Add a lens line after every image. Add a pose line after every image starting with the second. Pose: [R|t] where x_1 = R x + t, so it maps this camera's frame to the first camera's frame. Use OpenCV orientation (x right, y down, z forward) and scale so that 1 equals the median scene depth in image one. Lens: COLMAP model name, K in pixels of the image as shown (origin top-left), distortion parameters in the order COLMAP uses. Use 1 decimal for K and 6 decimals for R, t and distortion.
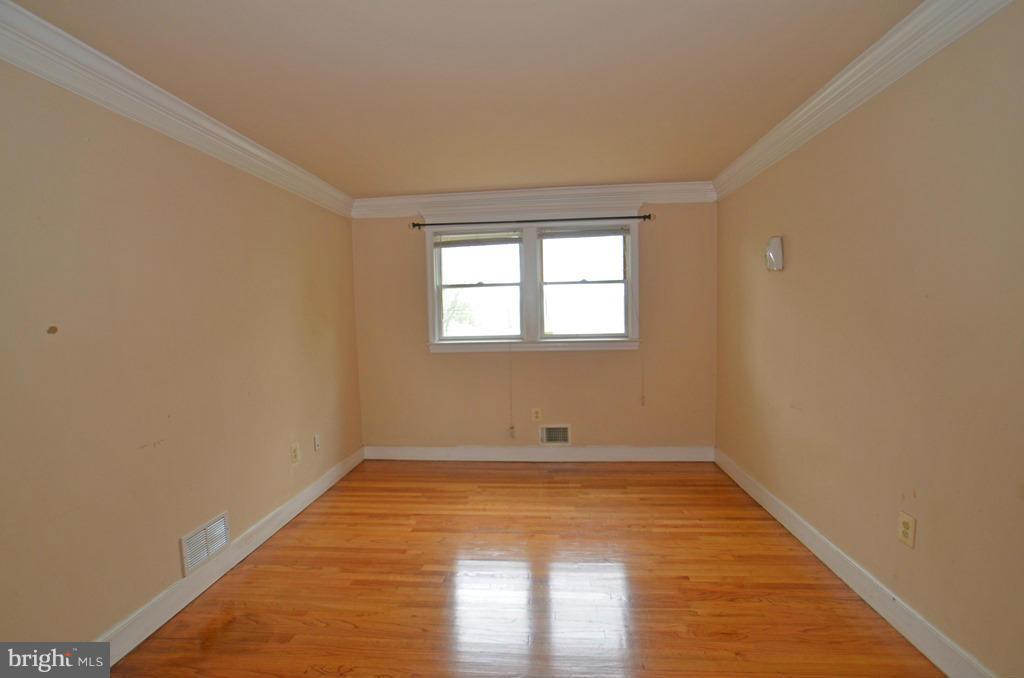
lens RADIAL K [[494.5, 0, 507.2], [0, 494.5, 344.3], [0, 0, 1]] dist [-0.030401, 0.001861]
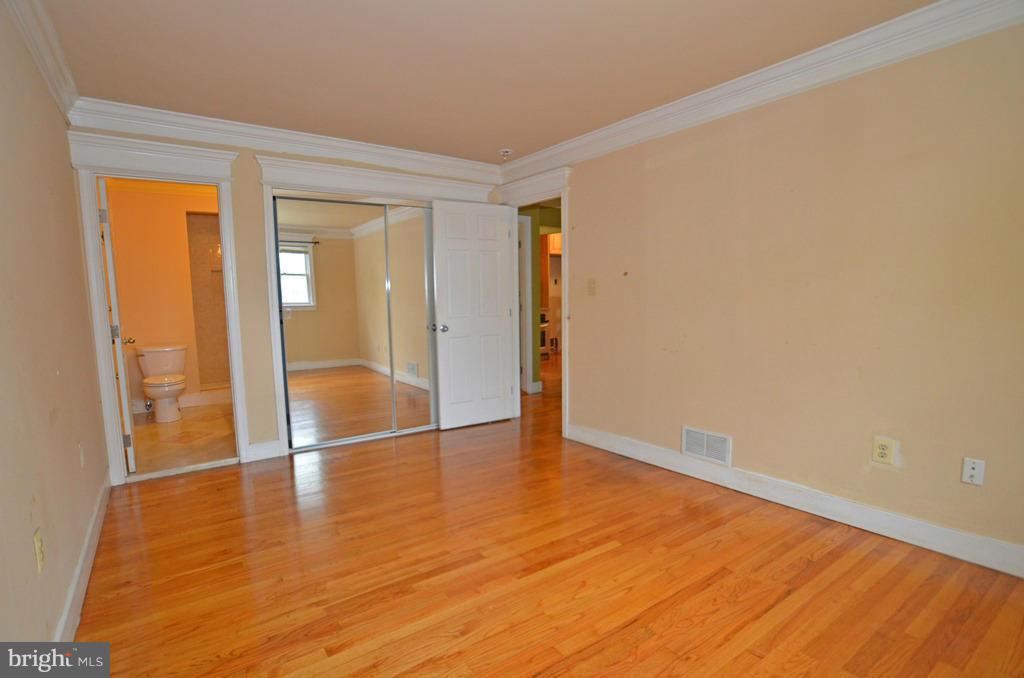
lens RADIAL K [[494.5, 0, 506.6], [0, 494.5, 341.8], [0, 0, 1]] dist [-0.030401, 0.001861]
pose [[-0.756388, 0.097925, -0.646752, 0.489404], [0.001234, 0.988943, 0.148292, -0.043909], [0.654122, 0.111368, -0.748145, 1.374968]]
